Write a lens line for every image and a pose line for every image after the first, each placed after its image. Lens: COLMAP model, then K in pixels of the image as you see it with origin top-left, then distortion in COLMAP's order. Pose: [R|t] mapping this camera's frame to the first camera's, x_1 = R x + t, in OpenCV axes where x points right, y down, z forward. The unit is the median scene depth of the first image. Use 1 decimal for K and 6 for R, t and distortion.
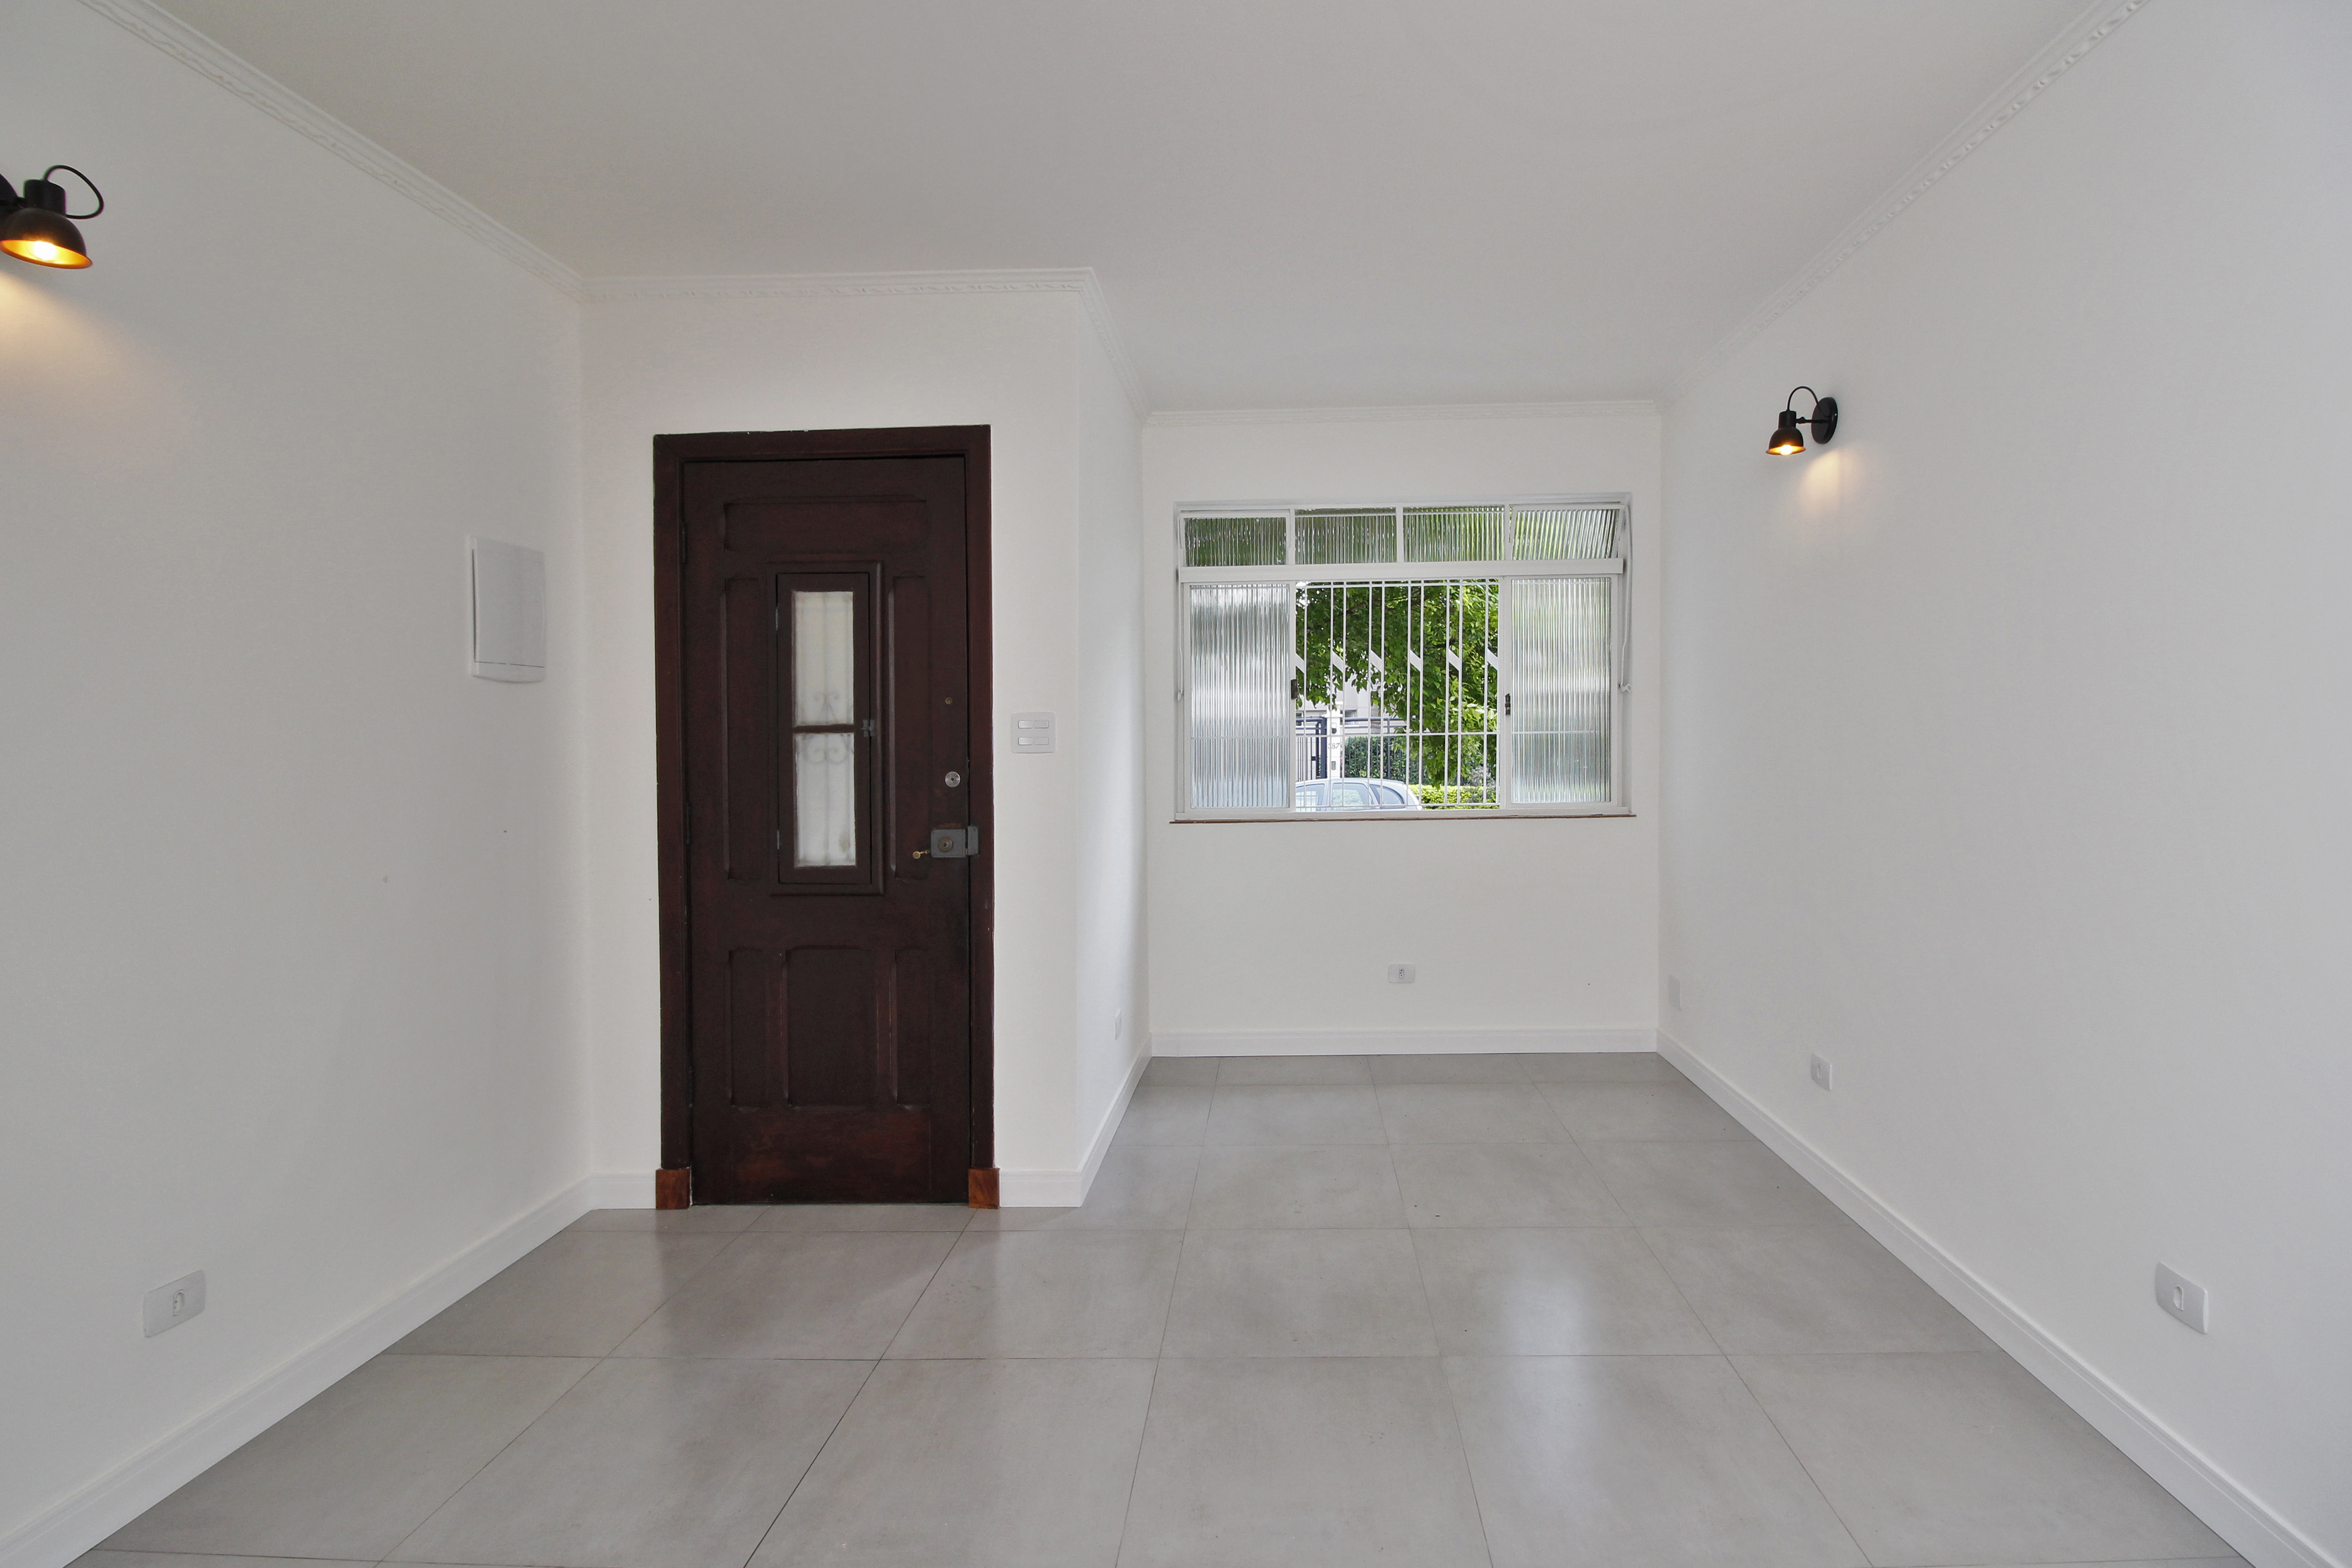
lens RADIAL K [[1086.0, 0, 1181.7], [0, 1086.0, 770.9], [0, 0, 1]] dist [-0.009491, -0.005126]
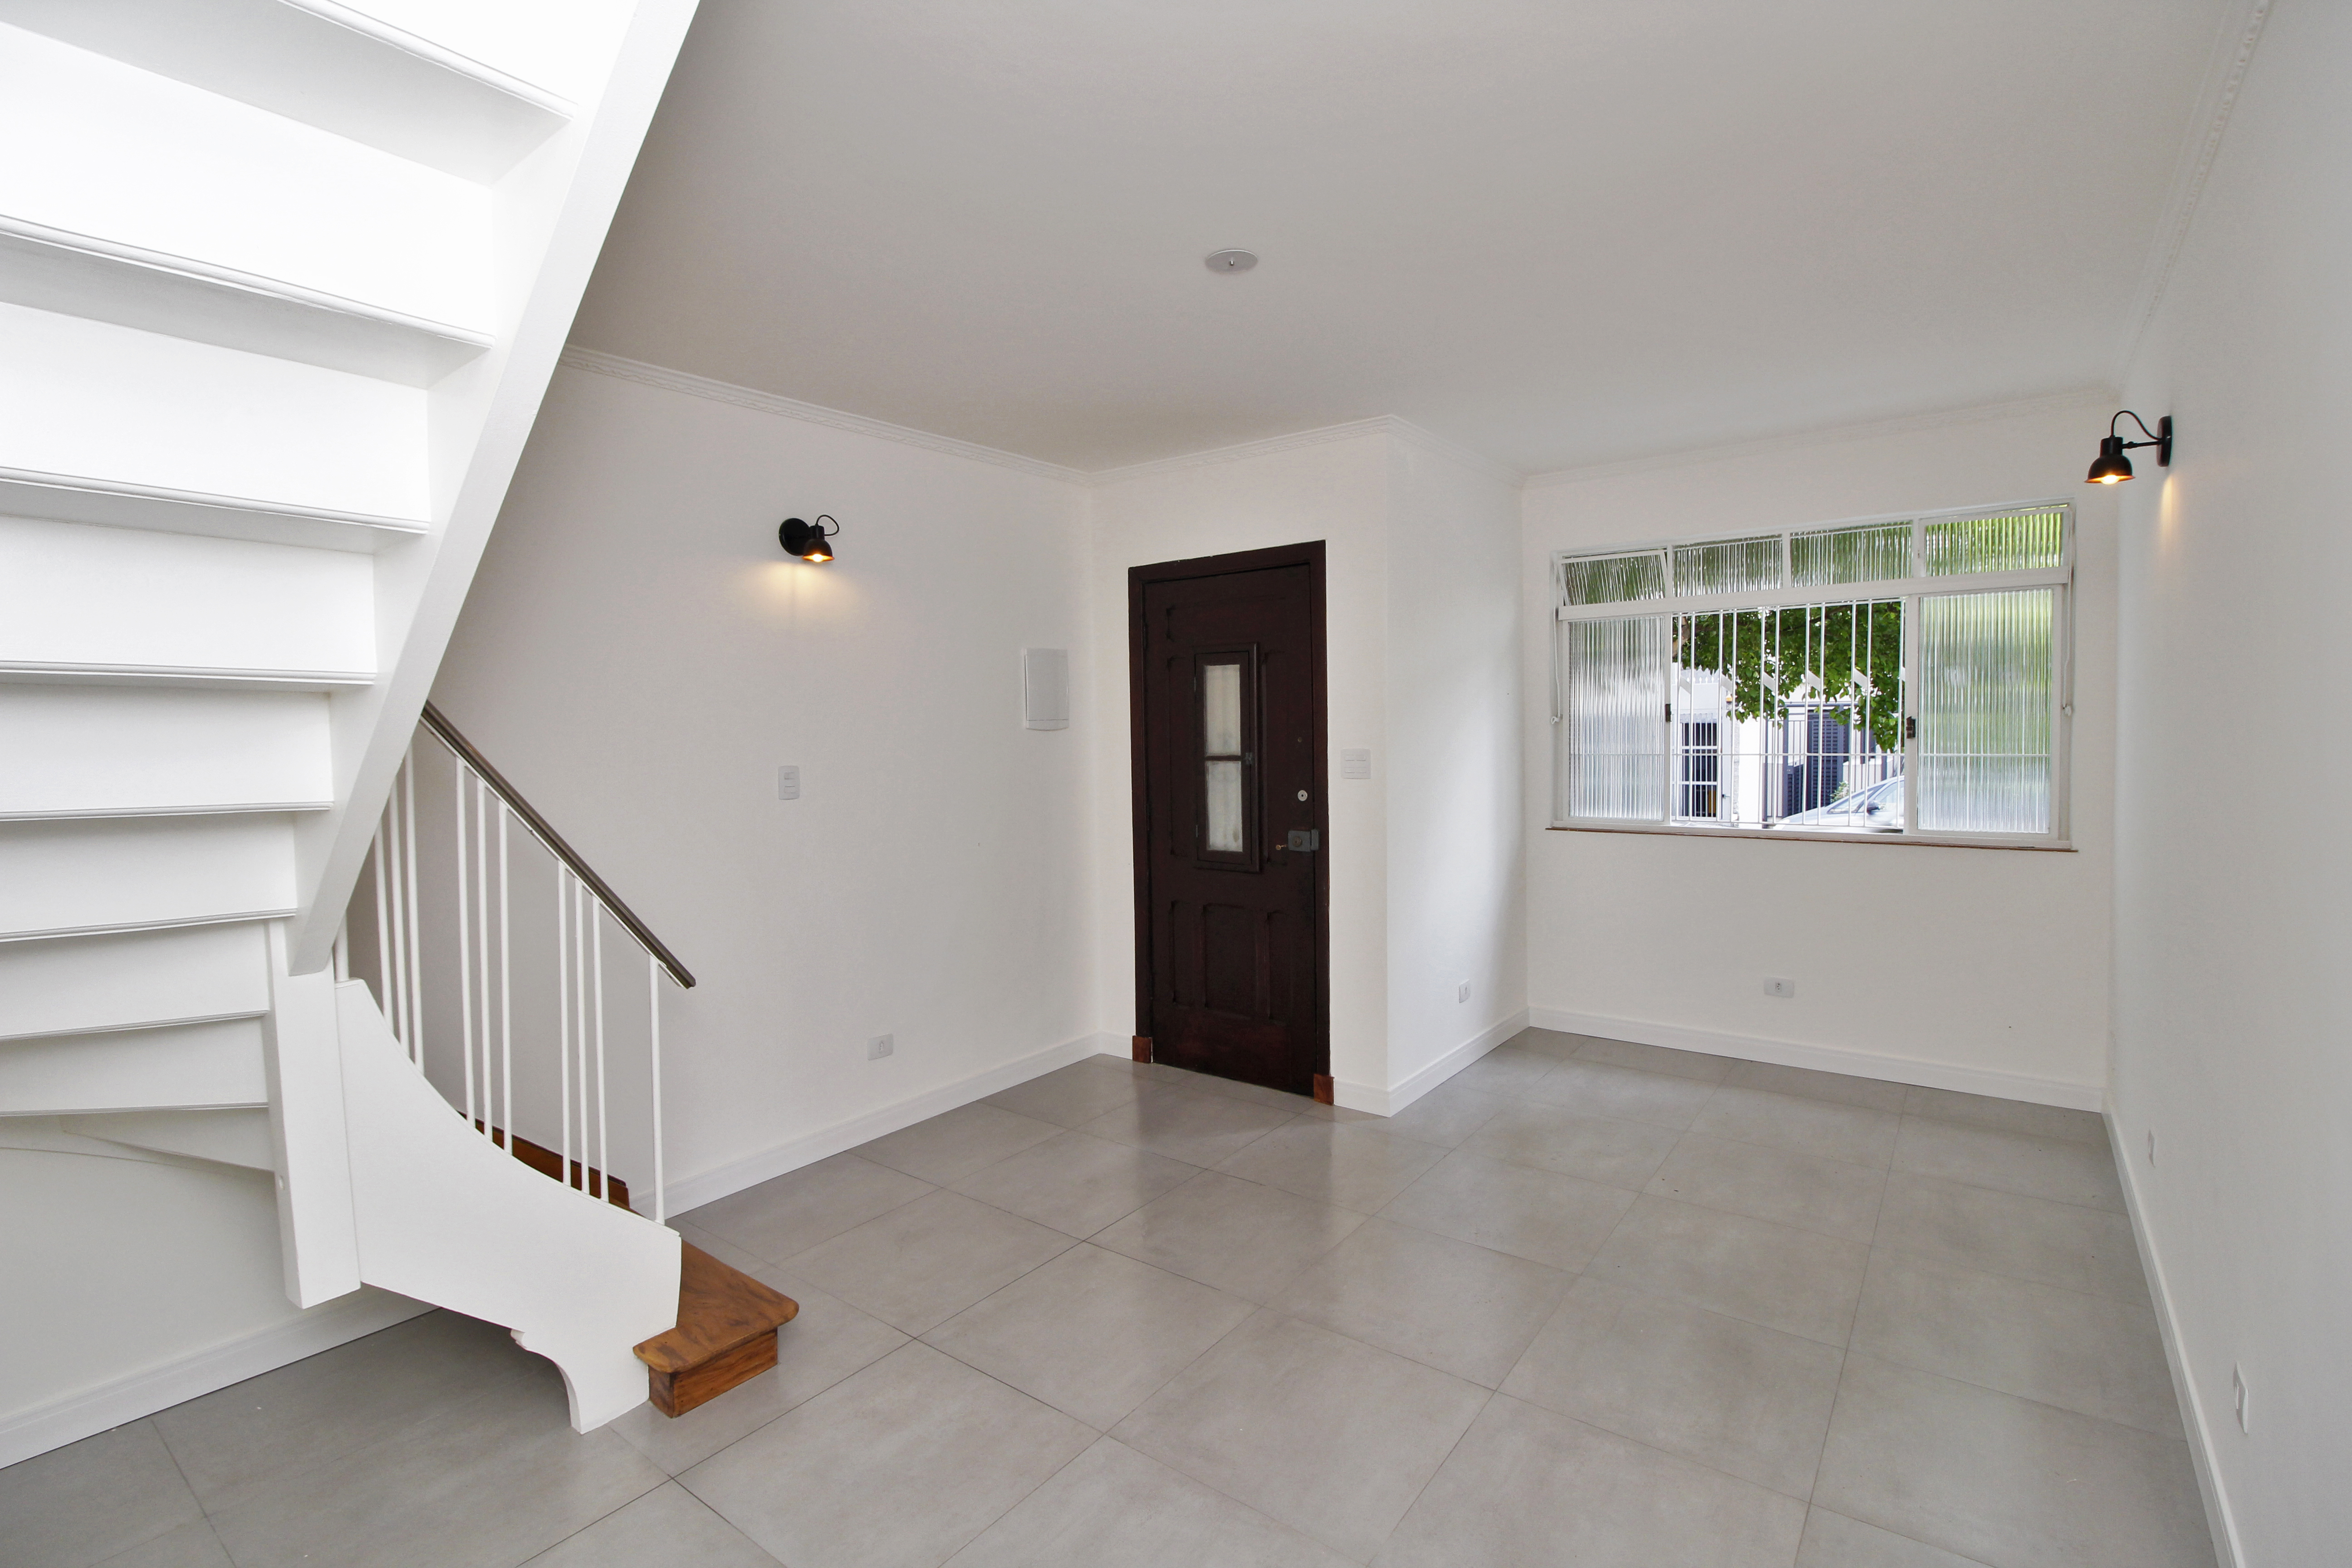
lens RADIAL K [[1086.0, 0, 1176.3], [0, 1086.0, 778.4], [0, 0, 1]] dist [-0.009491, -0.005126]
pose [[0.816680, 0.034278, -0.576071, 0.460412], [-0.008498, 0.998841, 0.047386, -0.079097], [0.577028, -0.033804, 0.816025, -0.236466]]
